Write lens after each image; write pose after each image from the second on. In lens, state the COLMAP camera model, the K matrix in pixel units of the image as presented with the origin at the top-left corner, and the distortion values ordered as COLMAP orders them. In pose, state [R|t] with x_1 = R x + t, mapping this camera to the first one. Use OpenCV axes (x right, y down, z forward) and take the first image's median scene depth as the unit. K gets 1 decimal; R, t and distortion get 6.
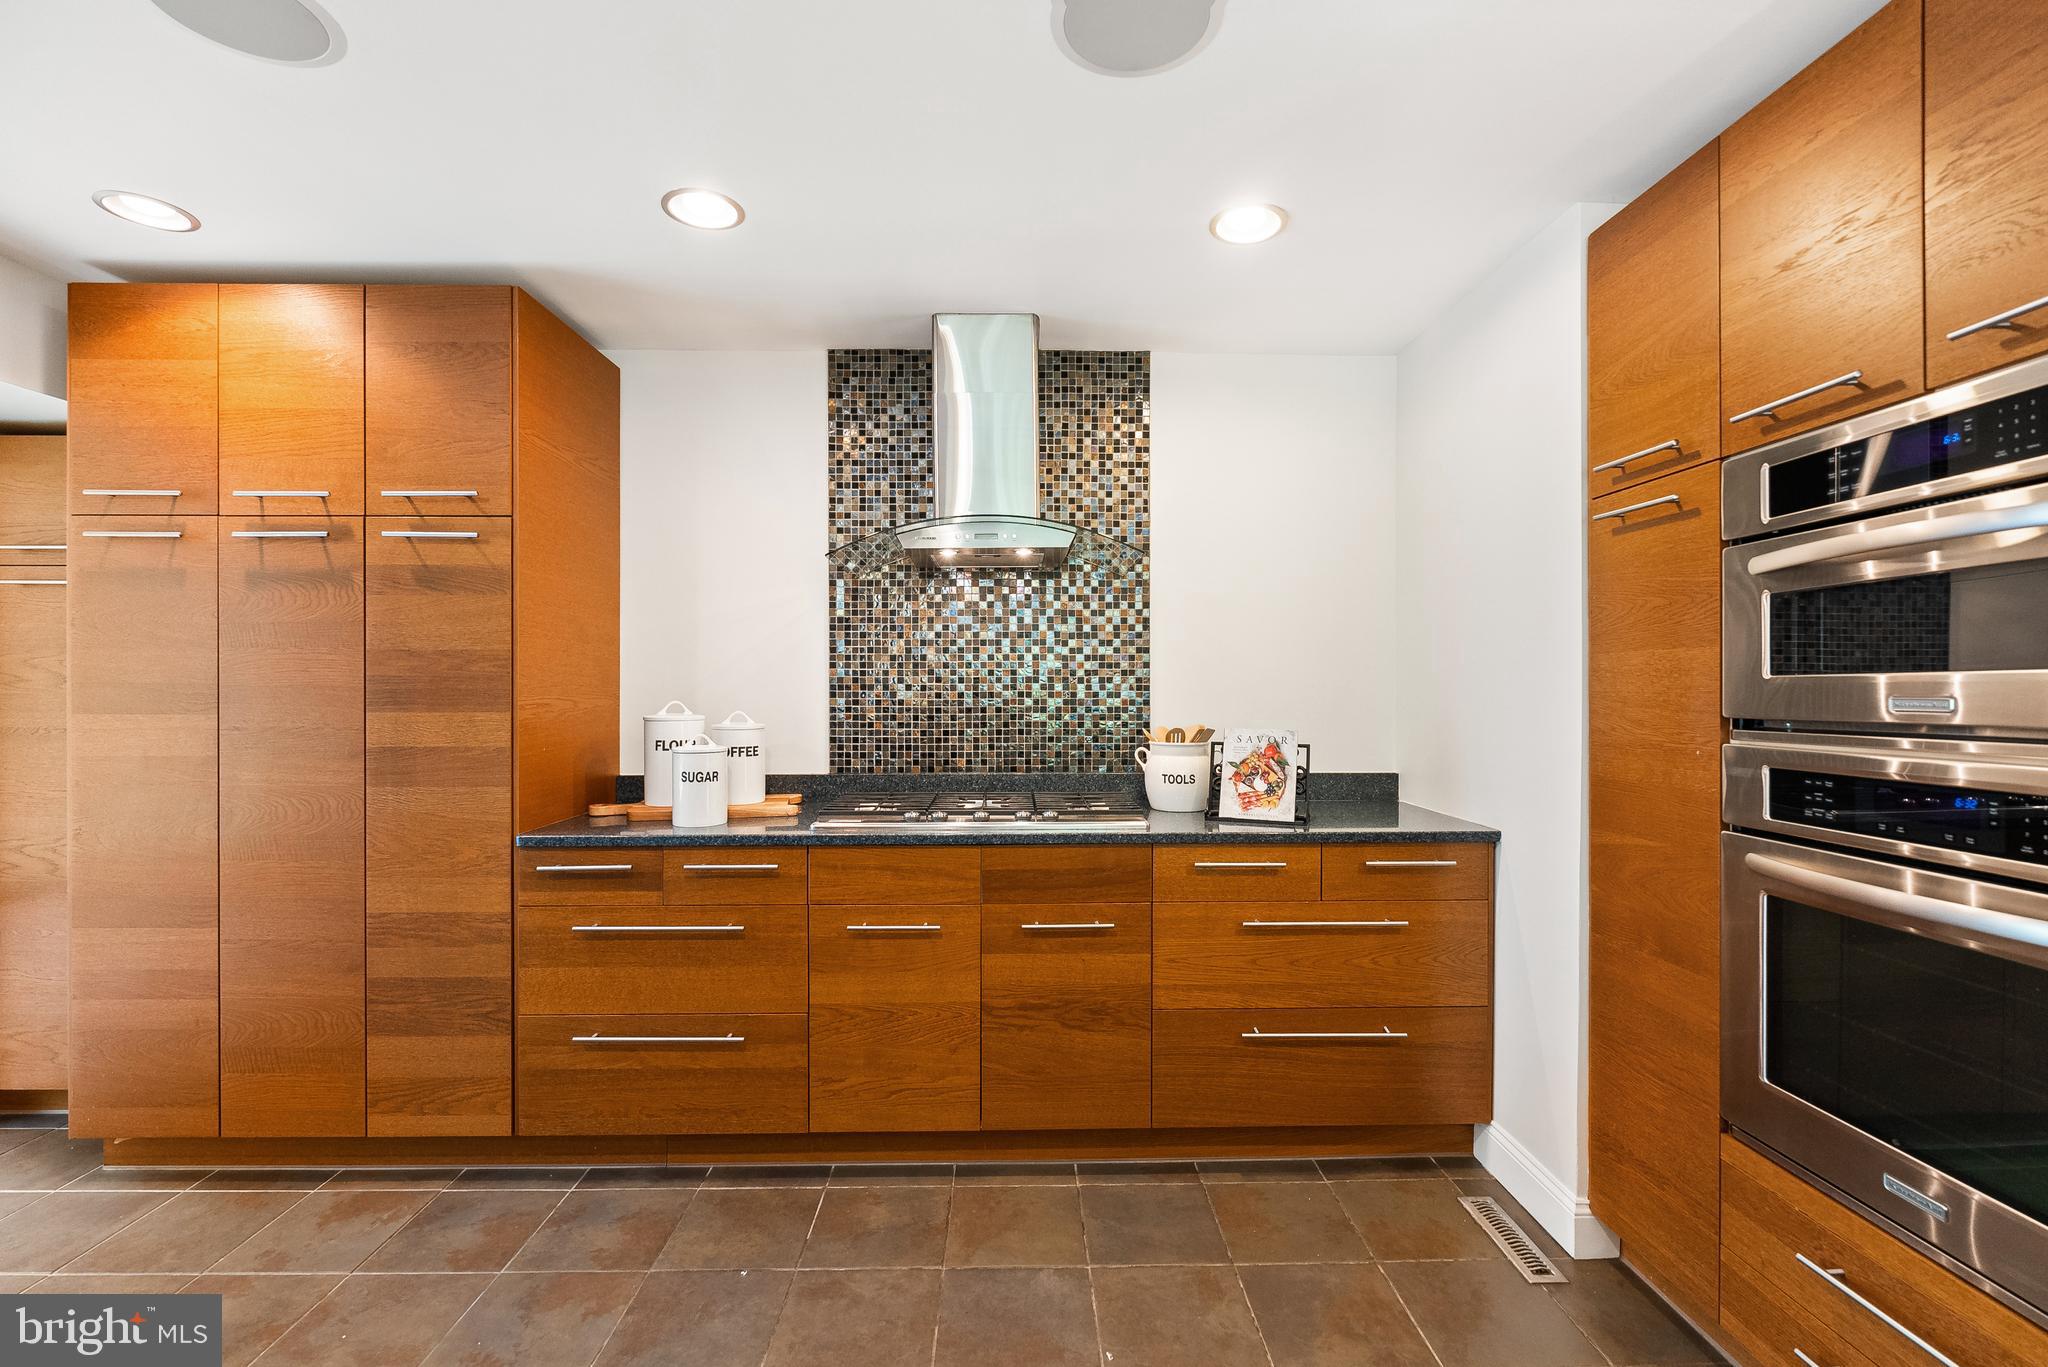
lens RADIAL K [[913.1, 0, 1035.0], [0, 913.1, 691.8], [0, 0, 1]] dist [-0.006927, 0.000731]
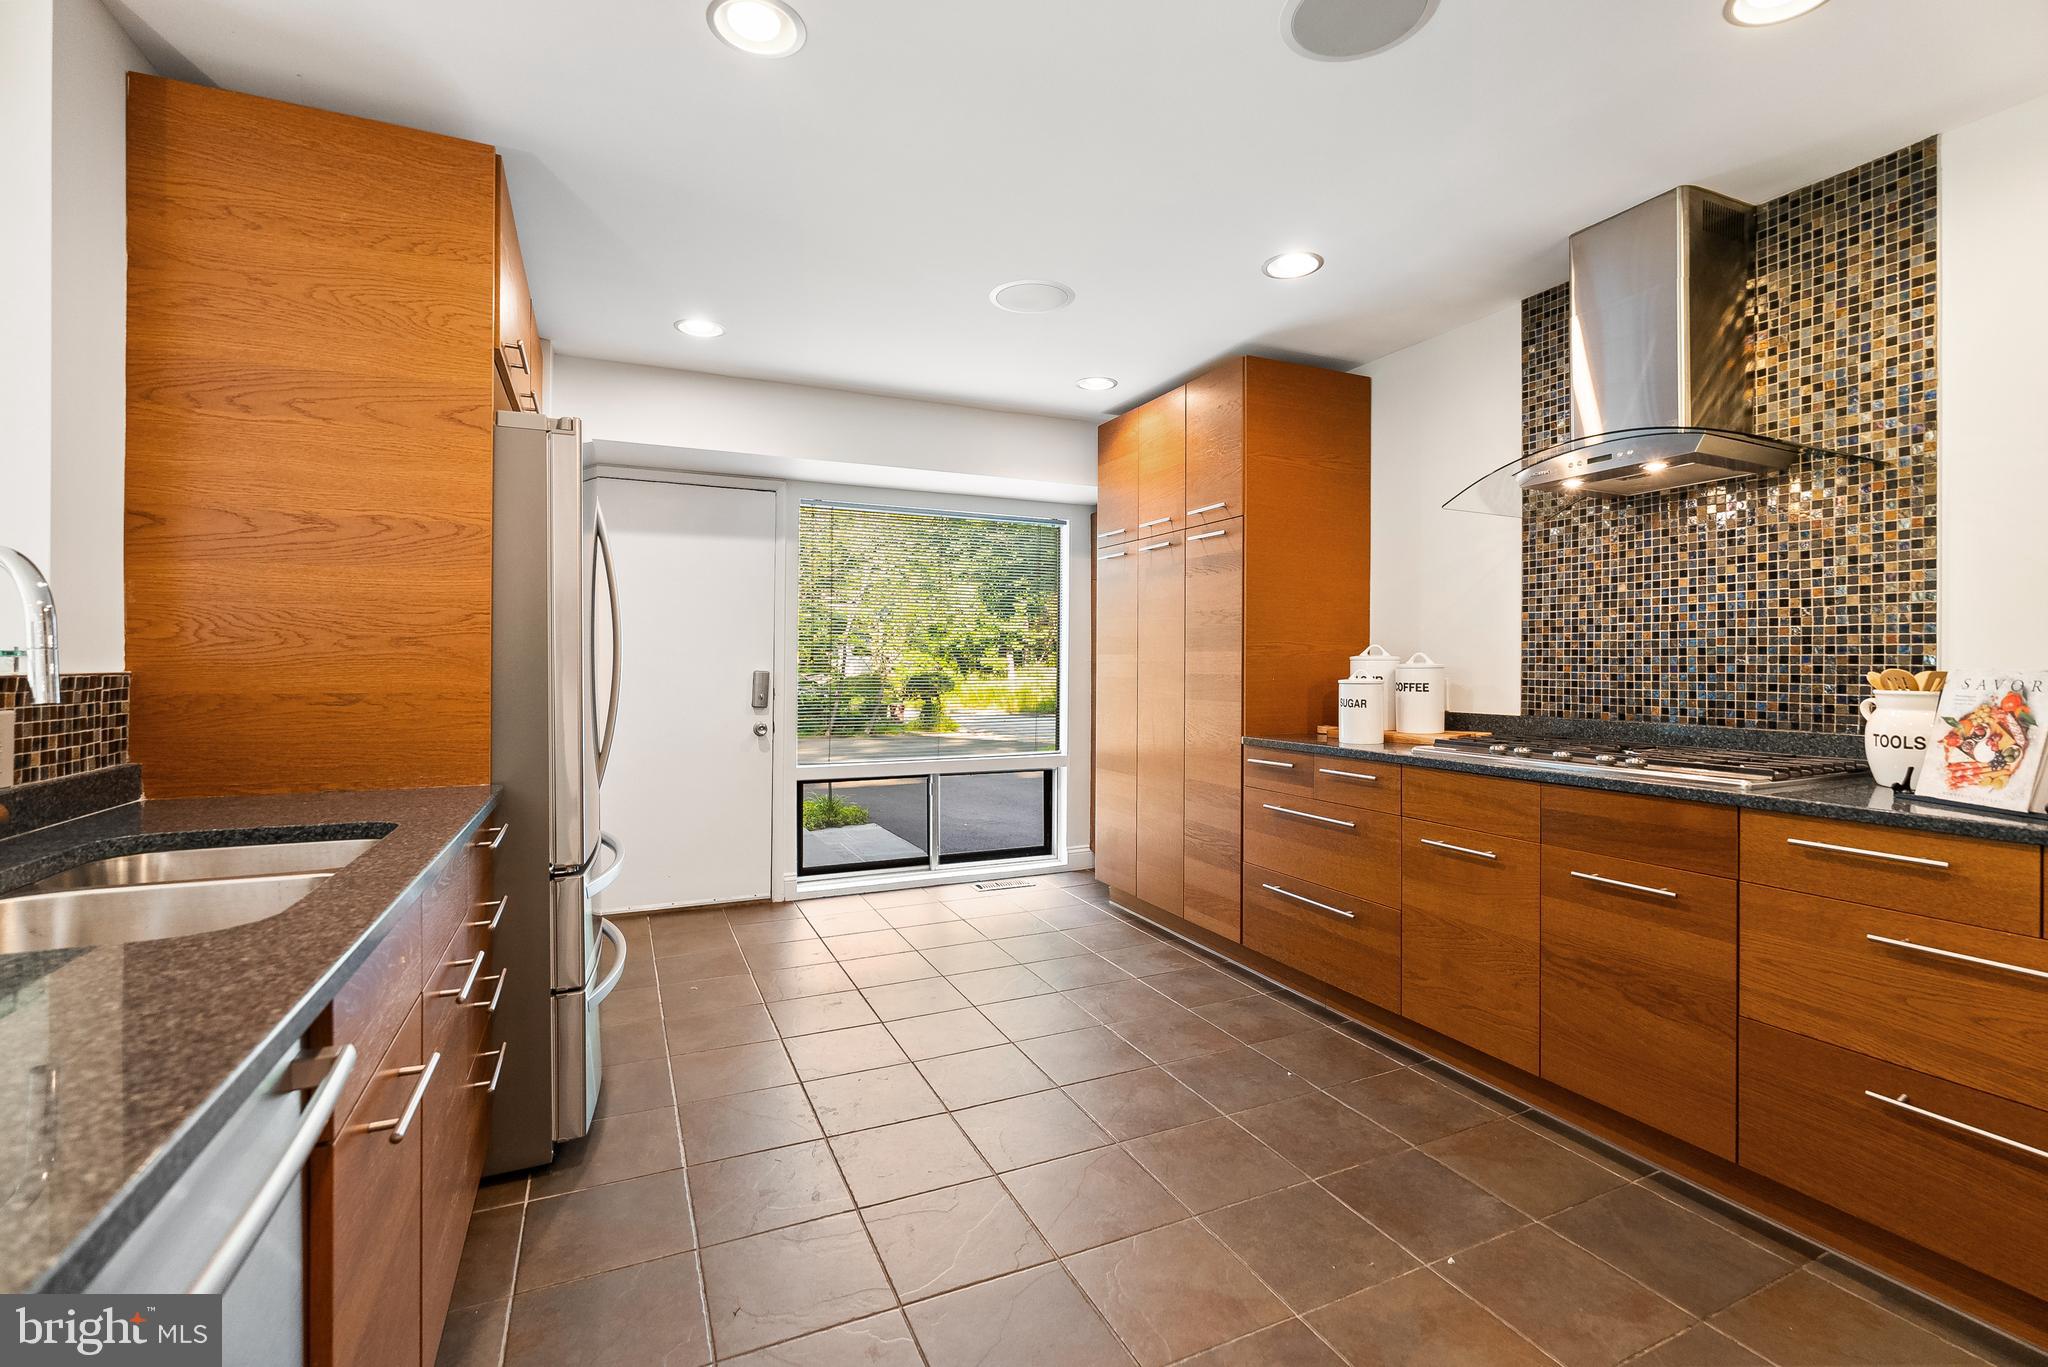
lens RADIAL K [[913.1, 0, 1023.6], [0, 913.1, 664.0], [0, 0, 1]] dist [-0.006927, 0.000731]
pose [[0.391171, 0.002068, -0.920316, 0.571007], [-0.008792, 0.999960, -0.001489, 0.044644], [0.920276, 0.008674, 0.391174, 0.104154]]
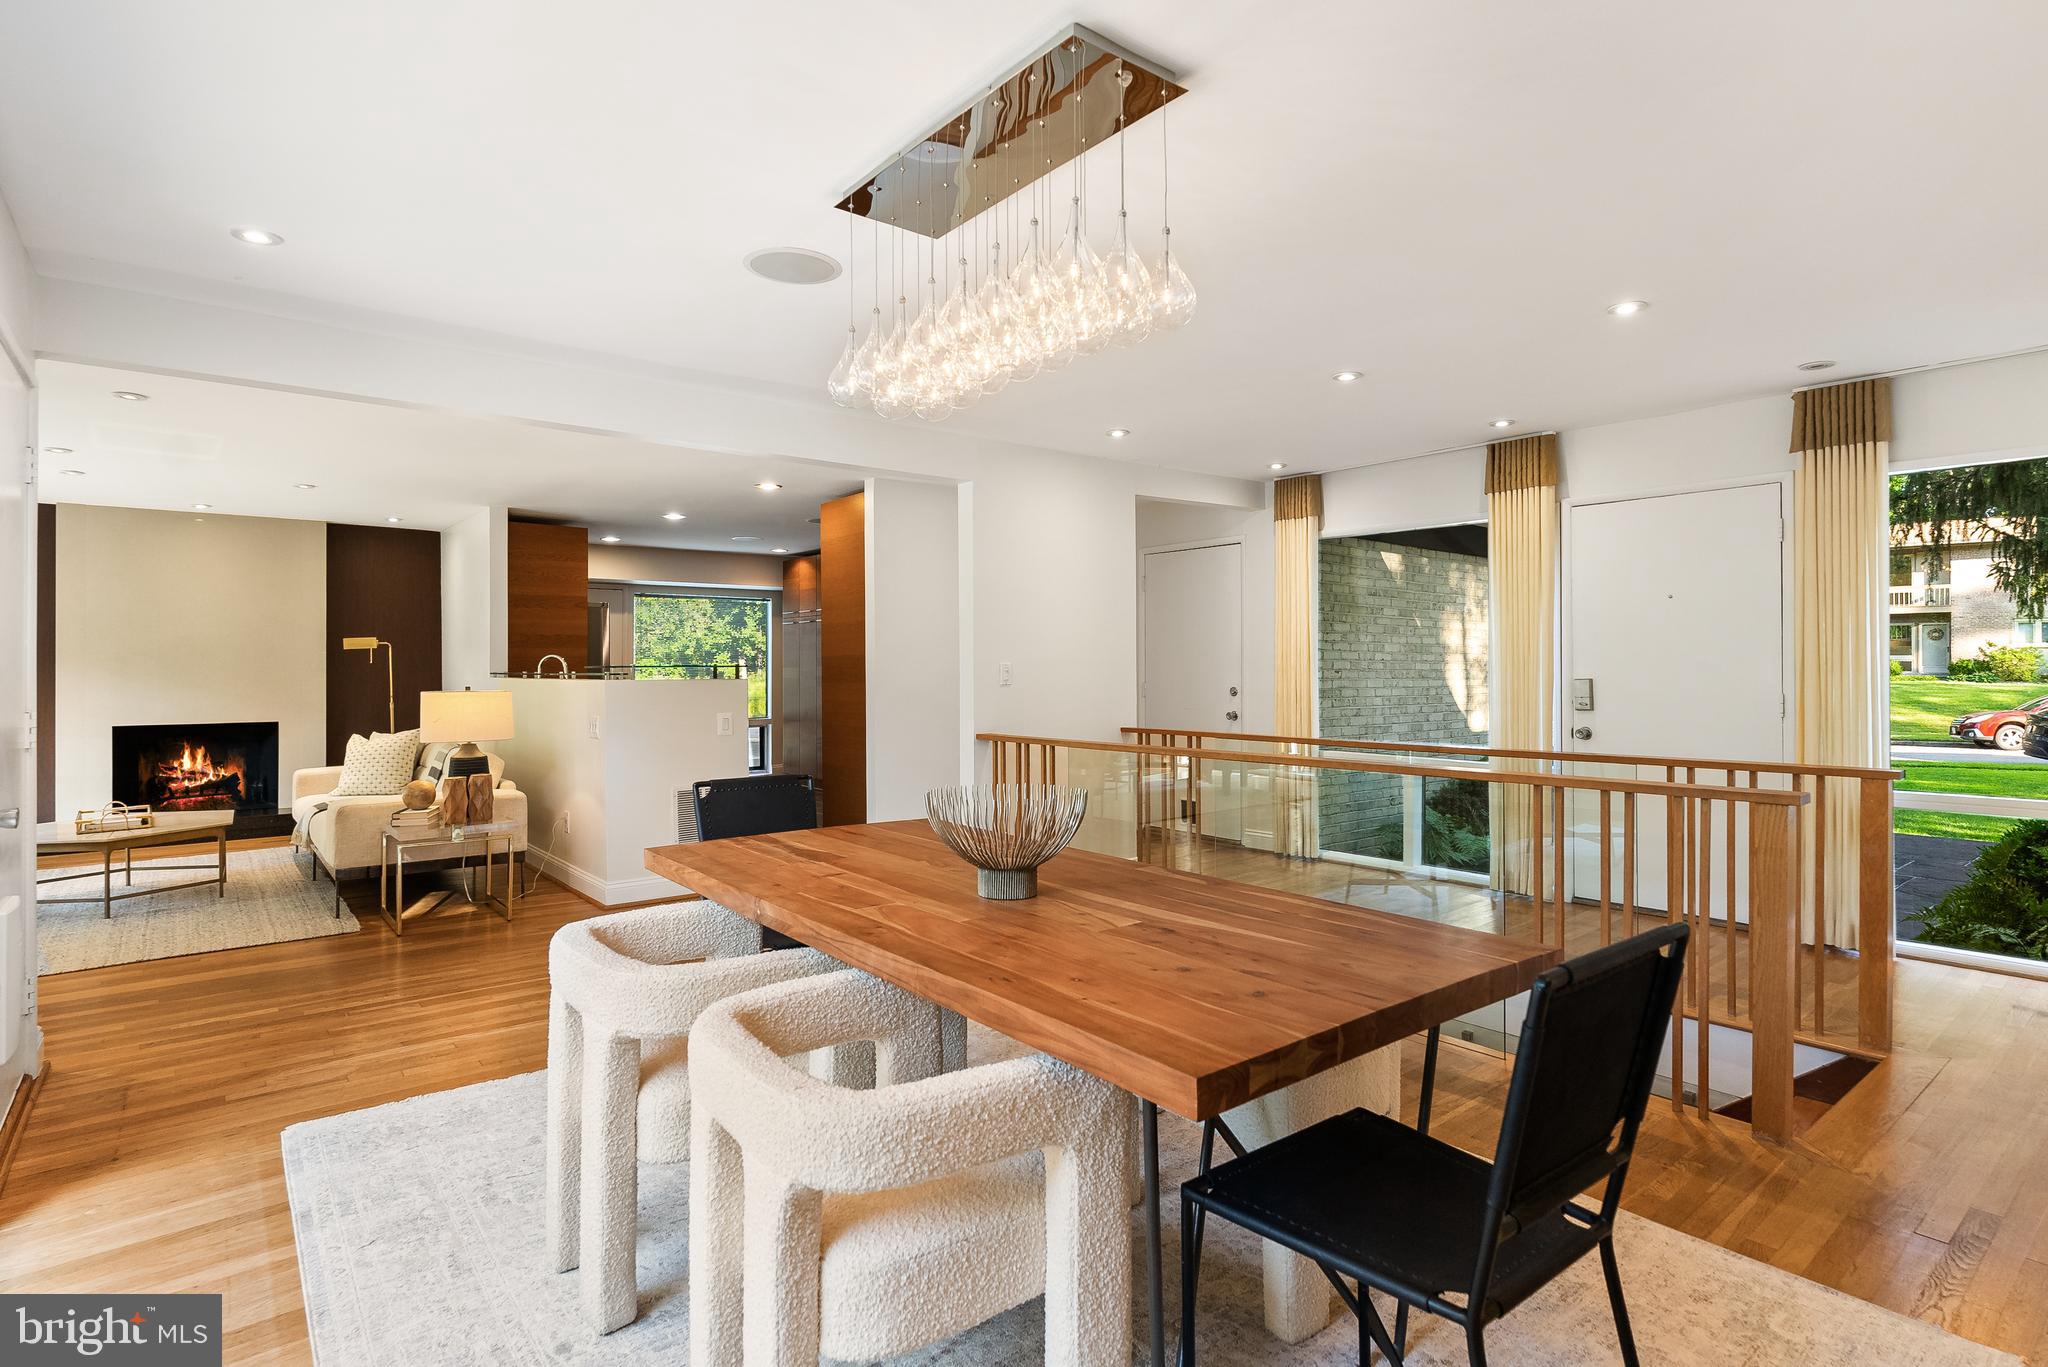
lens RADIAL K [[1016.8, 0, 1015.8], [0, 1016.8, 672.5], [0, 0, 1]] dist [-0.004328, 0.000551]
pose [[0.604807, 0.001658, -0.796370, 2.907036], [0.000373, 0.999997, 0.002365, 0.033794], [0.796372, -0.001727, 0.604805, -0.844374]]
